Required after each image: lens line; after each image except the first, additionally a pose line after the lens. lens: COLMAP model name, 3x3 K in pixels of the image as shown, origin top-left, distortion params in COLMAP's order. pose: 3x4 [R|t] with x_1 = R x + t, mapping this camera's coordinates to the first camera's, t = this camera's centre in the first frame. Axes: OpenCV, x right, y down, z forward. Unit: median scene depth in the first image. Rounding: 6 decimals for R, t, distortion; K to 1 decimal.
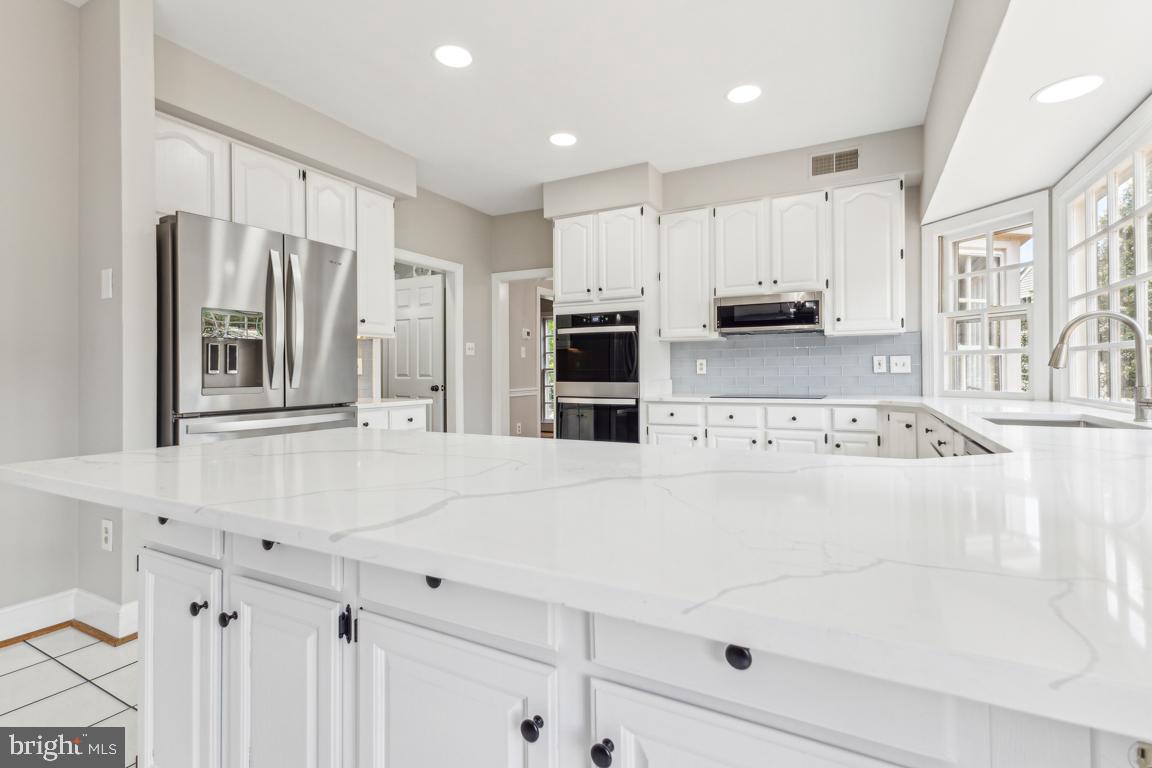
lens RADIAL K [[531.1, 0, 572.7], [0, 531.1, 367.0], [0, 0, 1]] dist [0.003586, 0.000435]
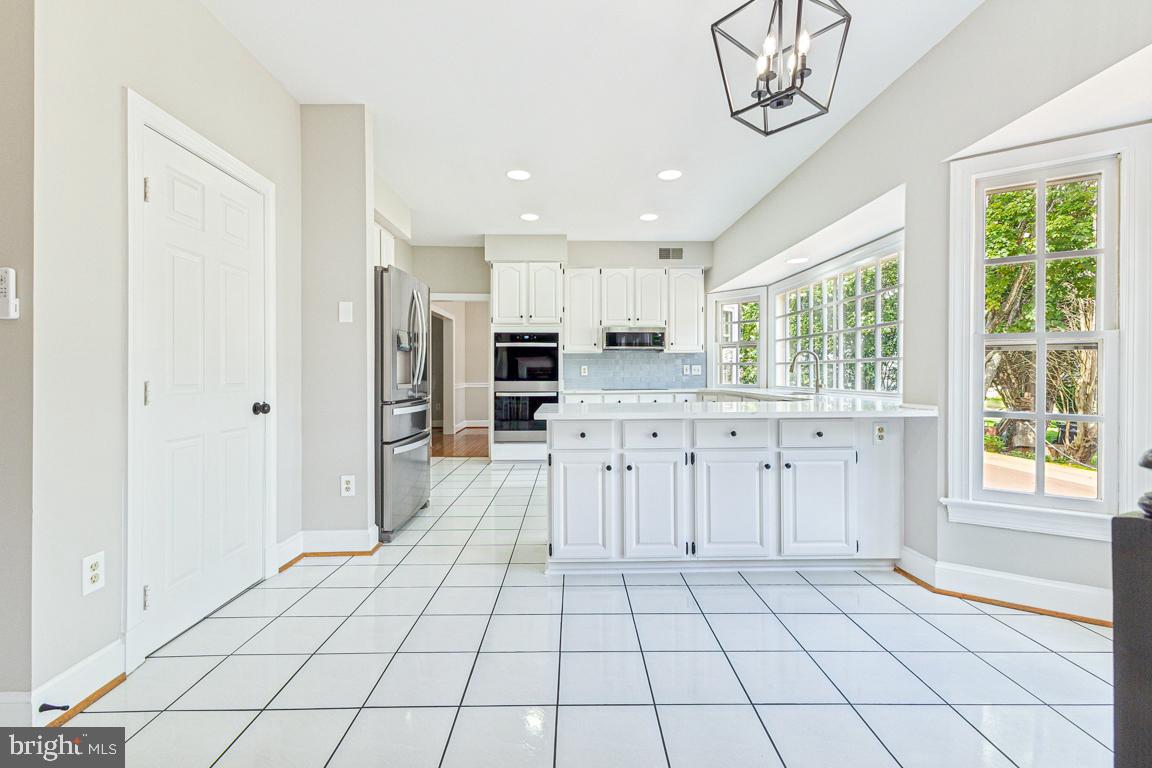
lens RADIAL K [[508.4, 0, 575.7], [0, 508.4, 372.3], [0, 0, 1]] dist [0.003261, -0.000374]
pose [[0.872302, 0.003018, 0.488959, -0.538434], [-0.005375, 0.999980, 0.003416, -0.000535], [-0.488939, -0.005608, 0.872300, -0.273142]]
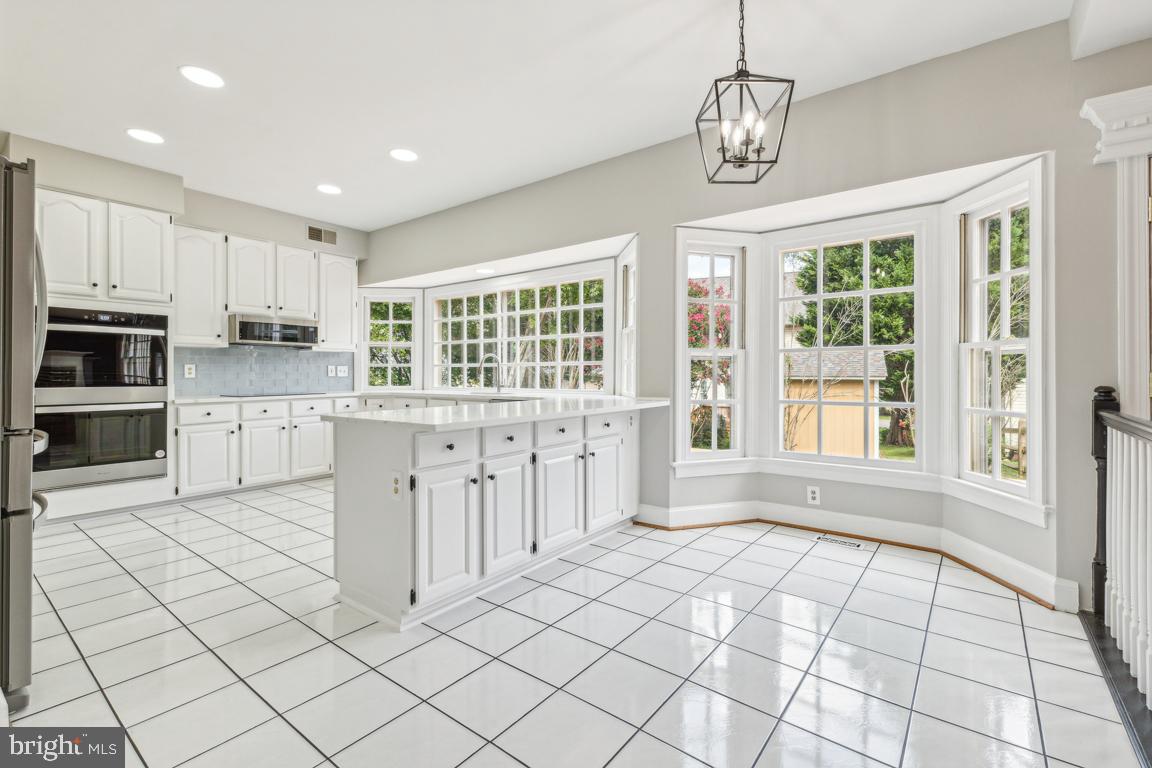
lens RADIAL K [[508.4, 0, 575.7], [0, 508.4, 372.3], [0, 0, 1]] dist [0.003261, -0.000374]
pose [[0.155606, 0.008523, 0.987782, -0.732621], [-0.007252, 0.999946, -0.007485, 0.004309], [-0.987793, -0.005999, 0.155660, 0.069125]]
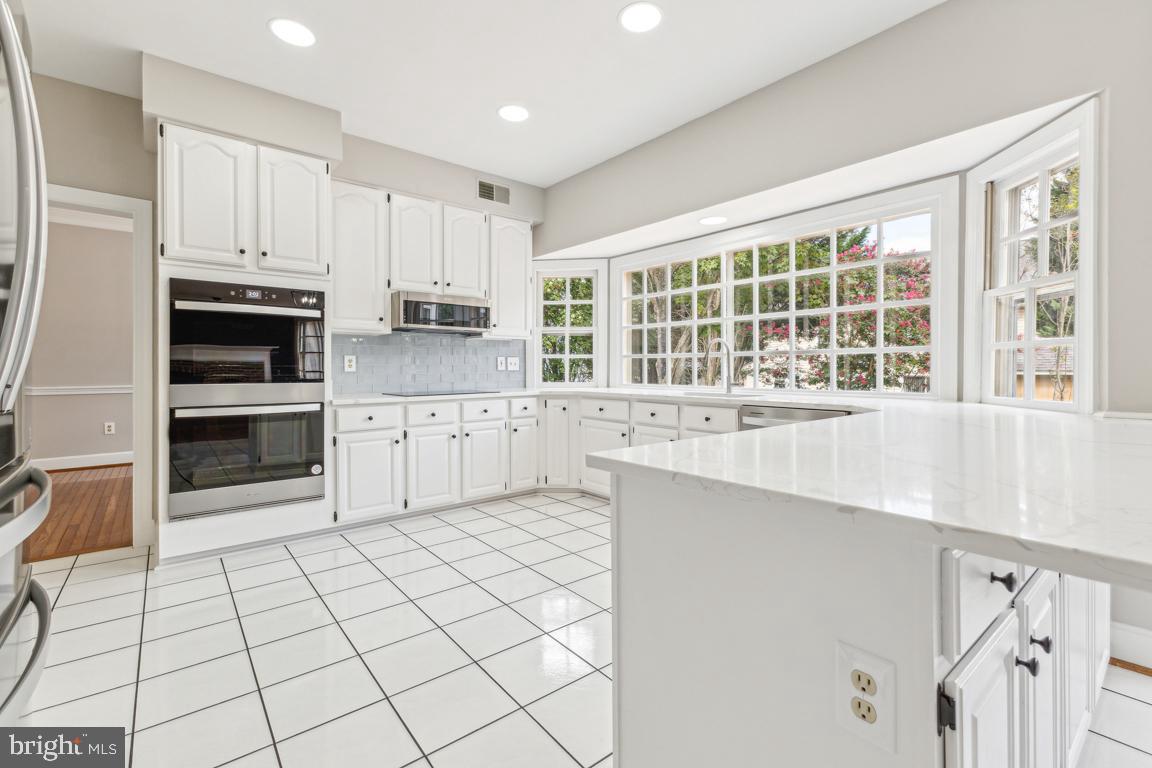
lens RADIAL K [[503.4, 0, 569.8], [0, 503.4, 369.7], [0, 0, 1]] dist [0.001399, 0.000310]
pose [[0.389291, 0.001861, 0.921113, -0.432638], [-0.008643, 0.999961, 0.001633, 0.005858], [-0.921074, -0.008596, 0.389292, 0.370976]]
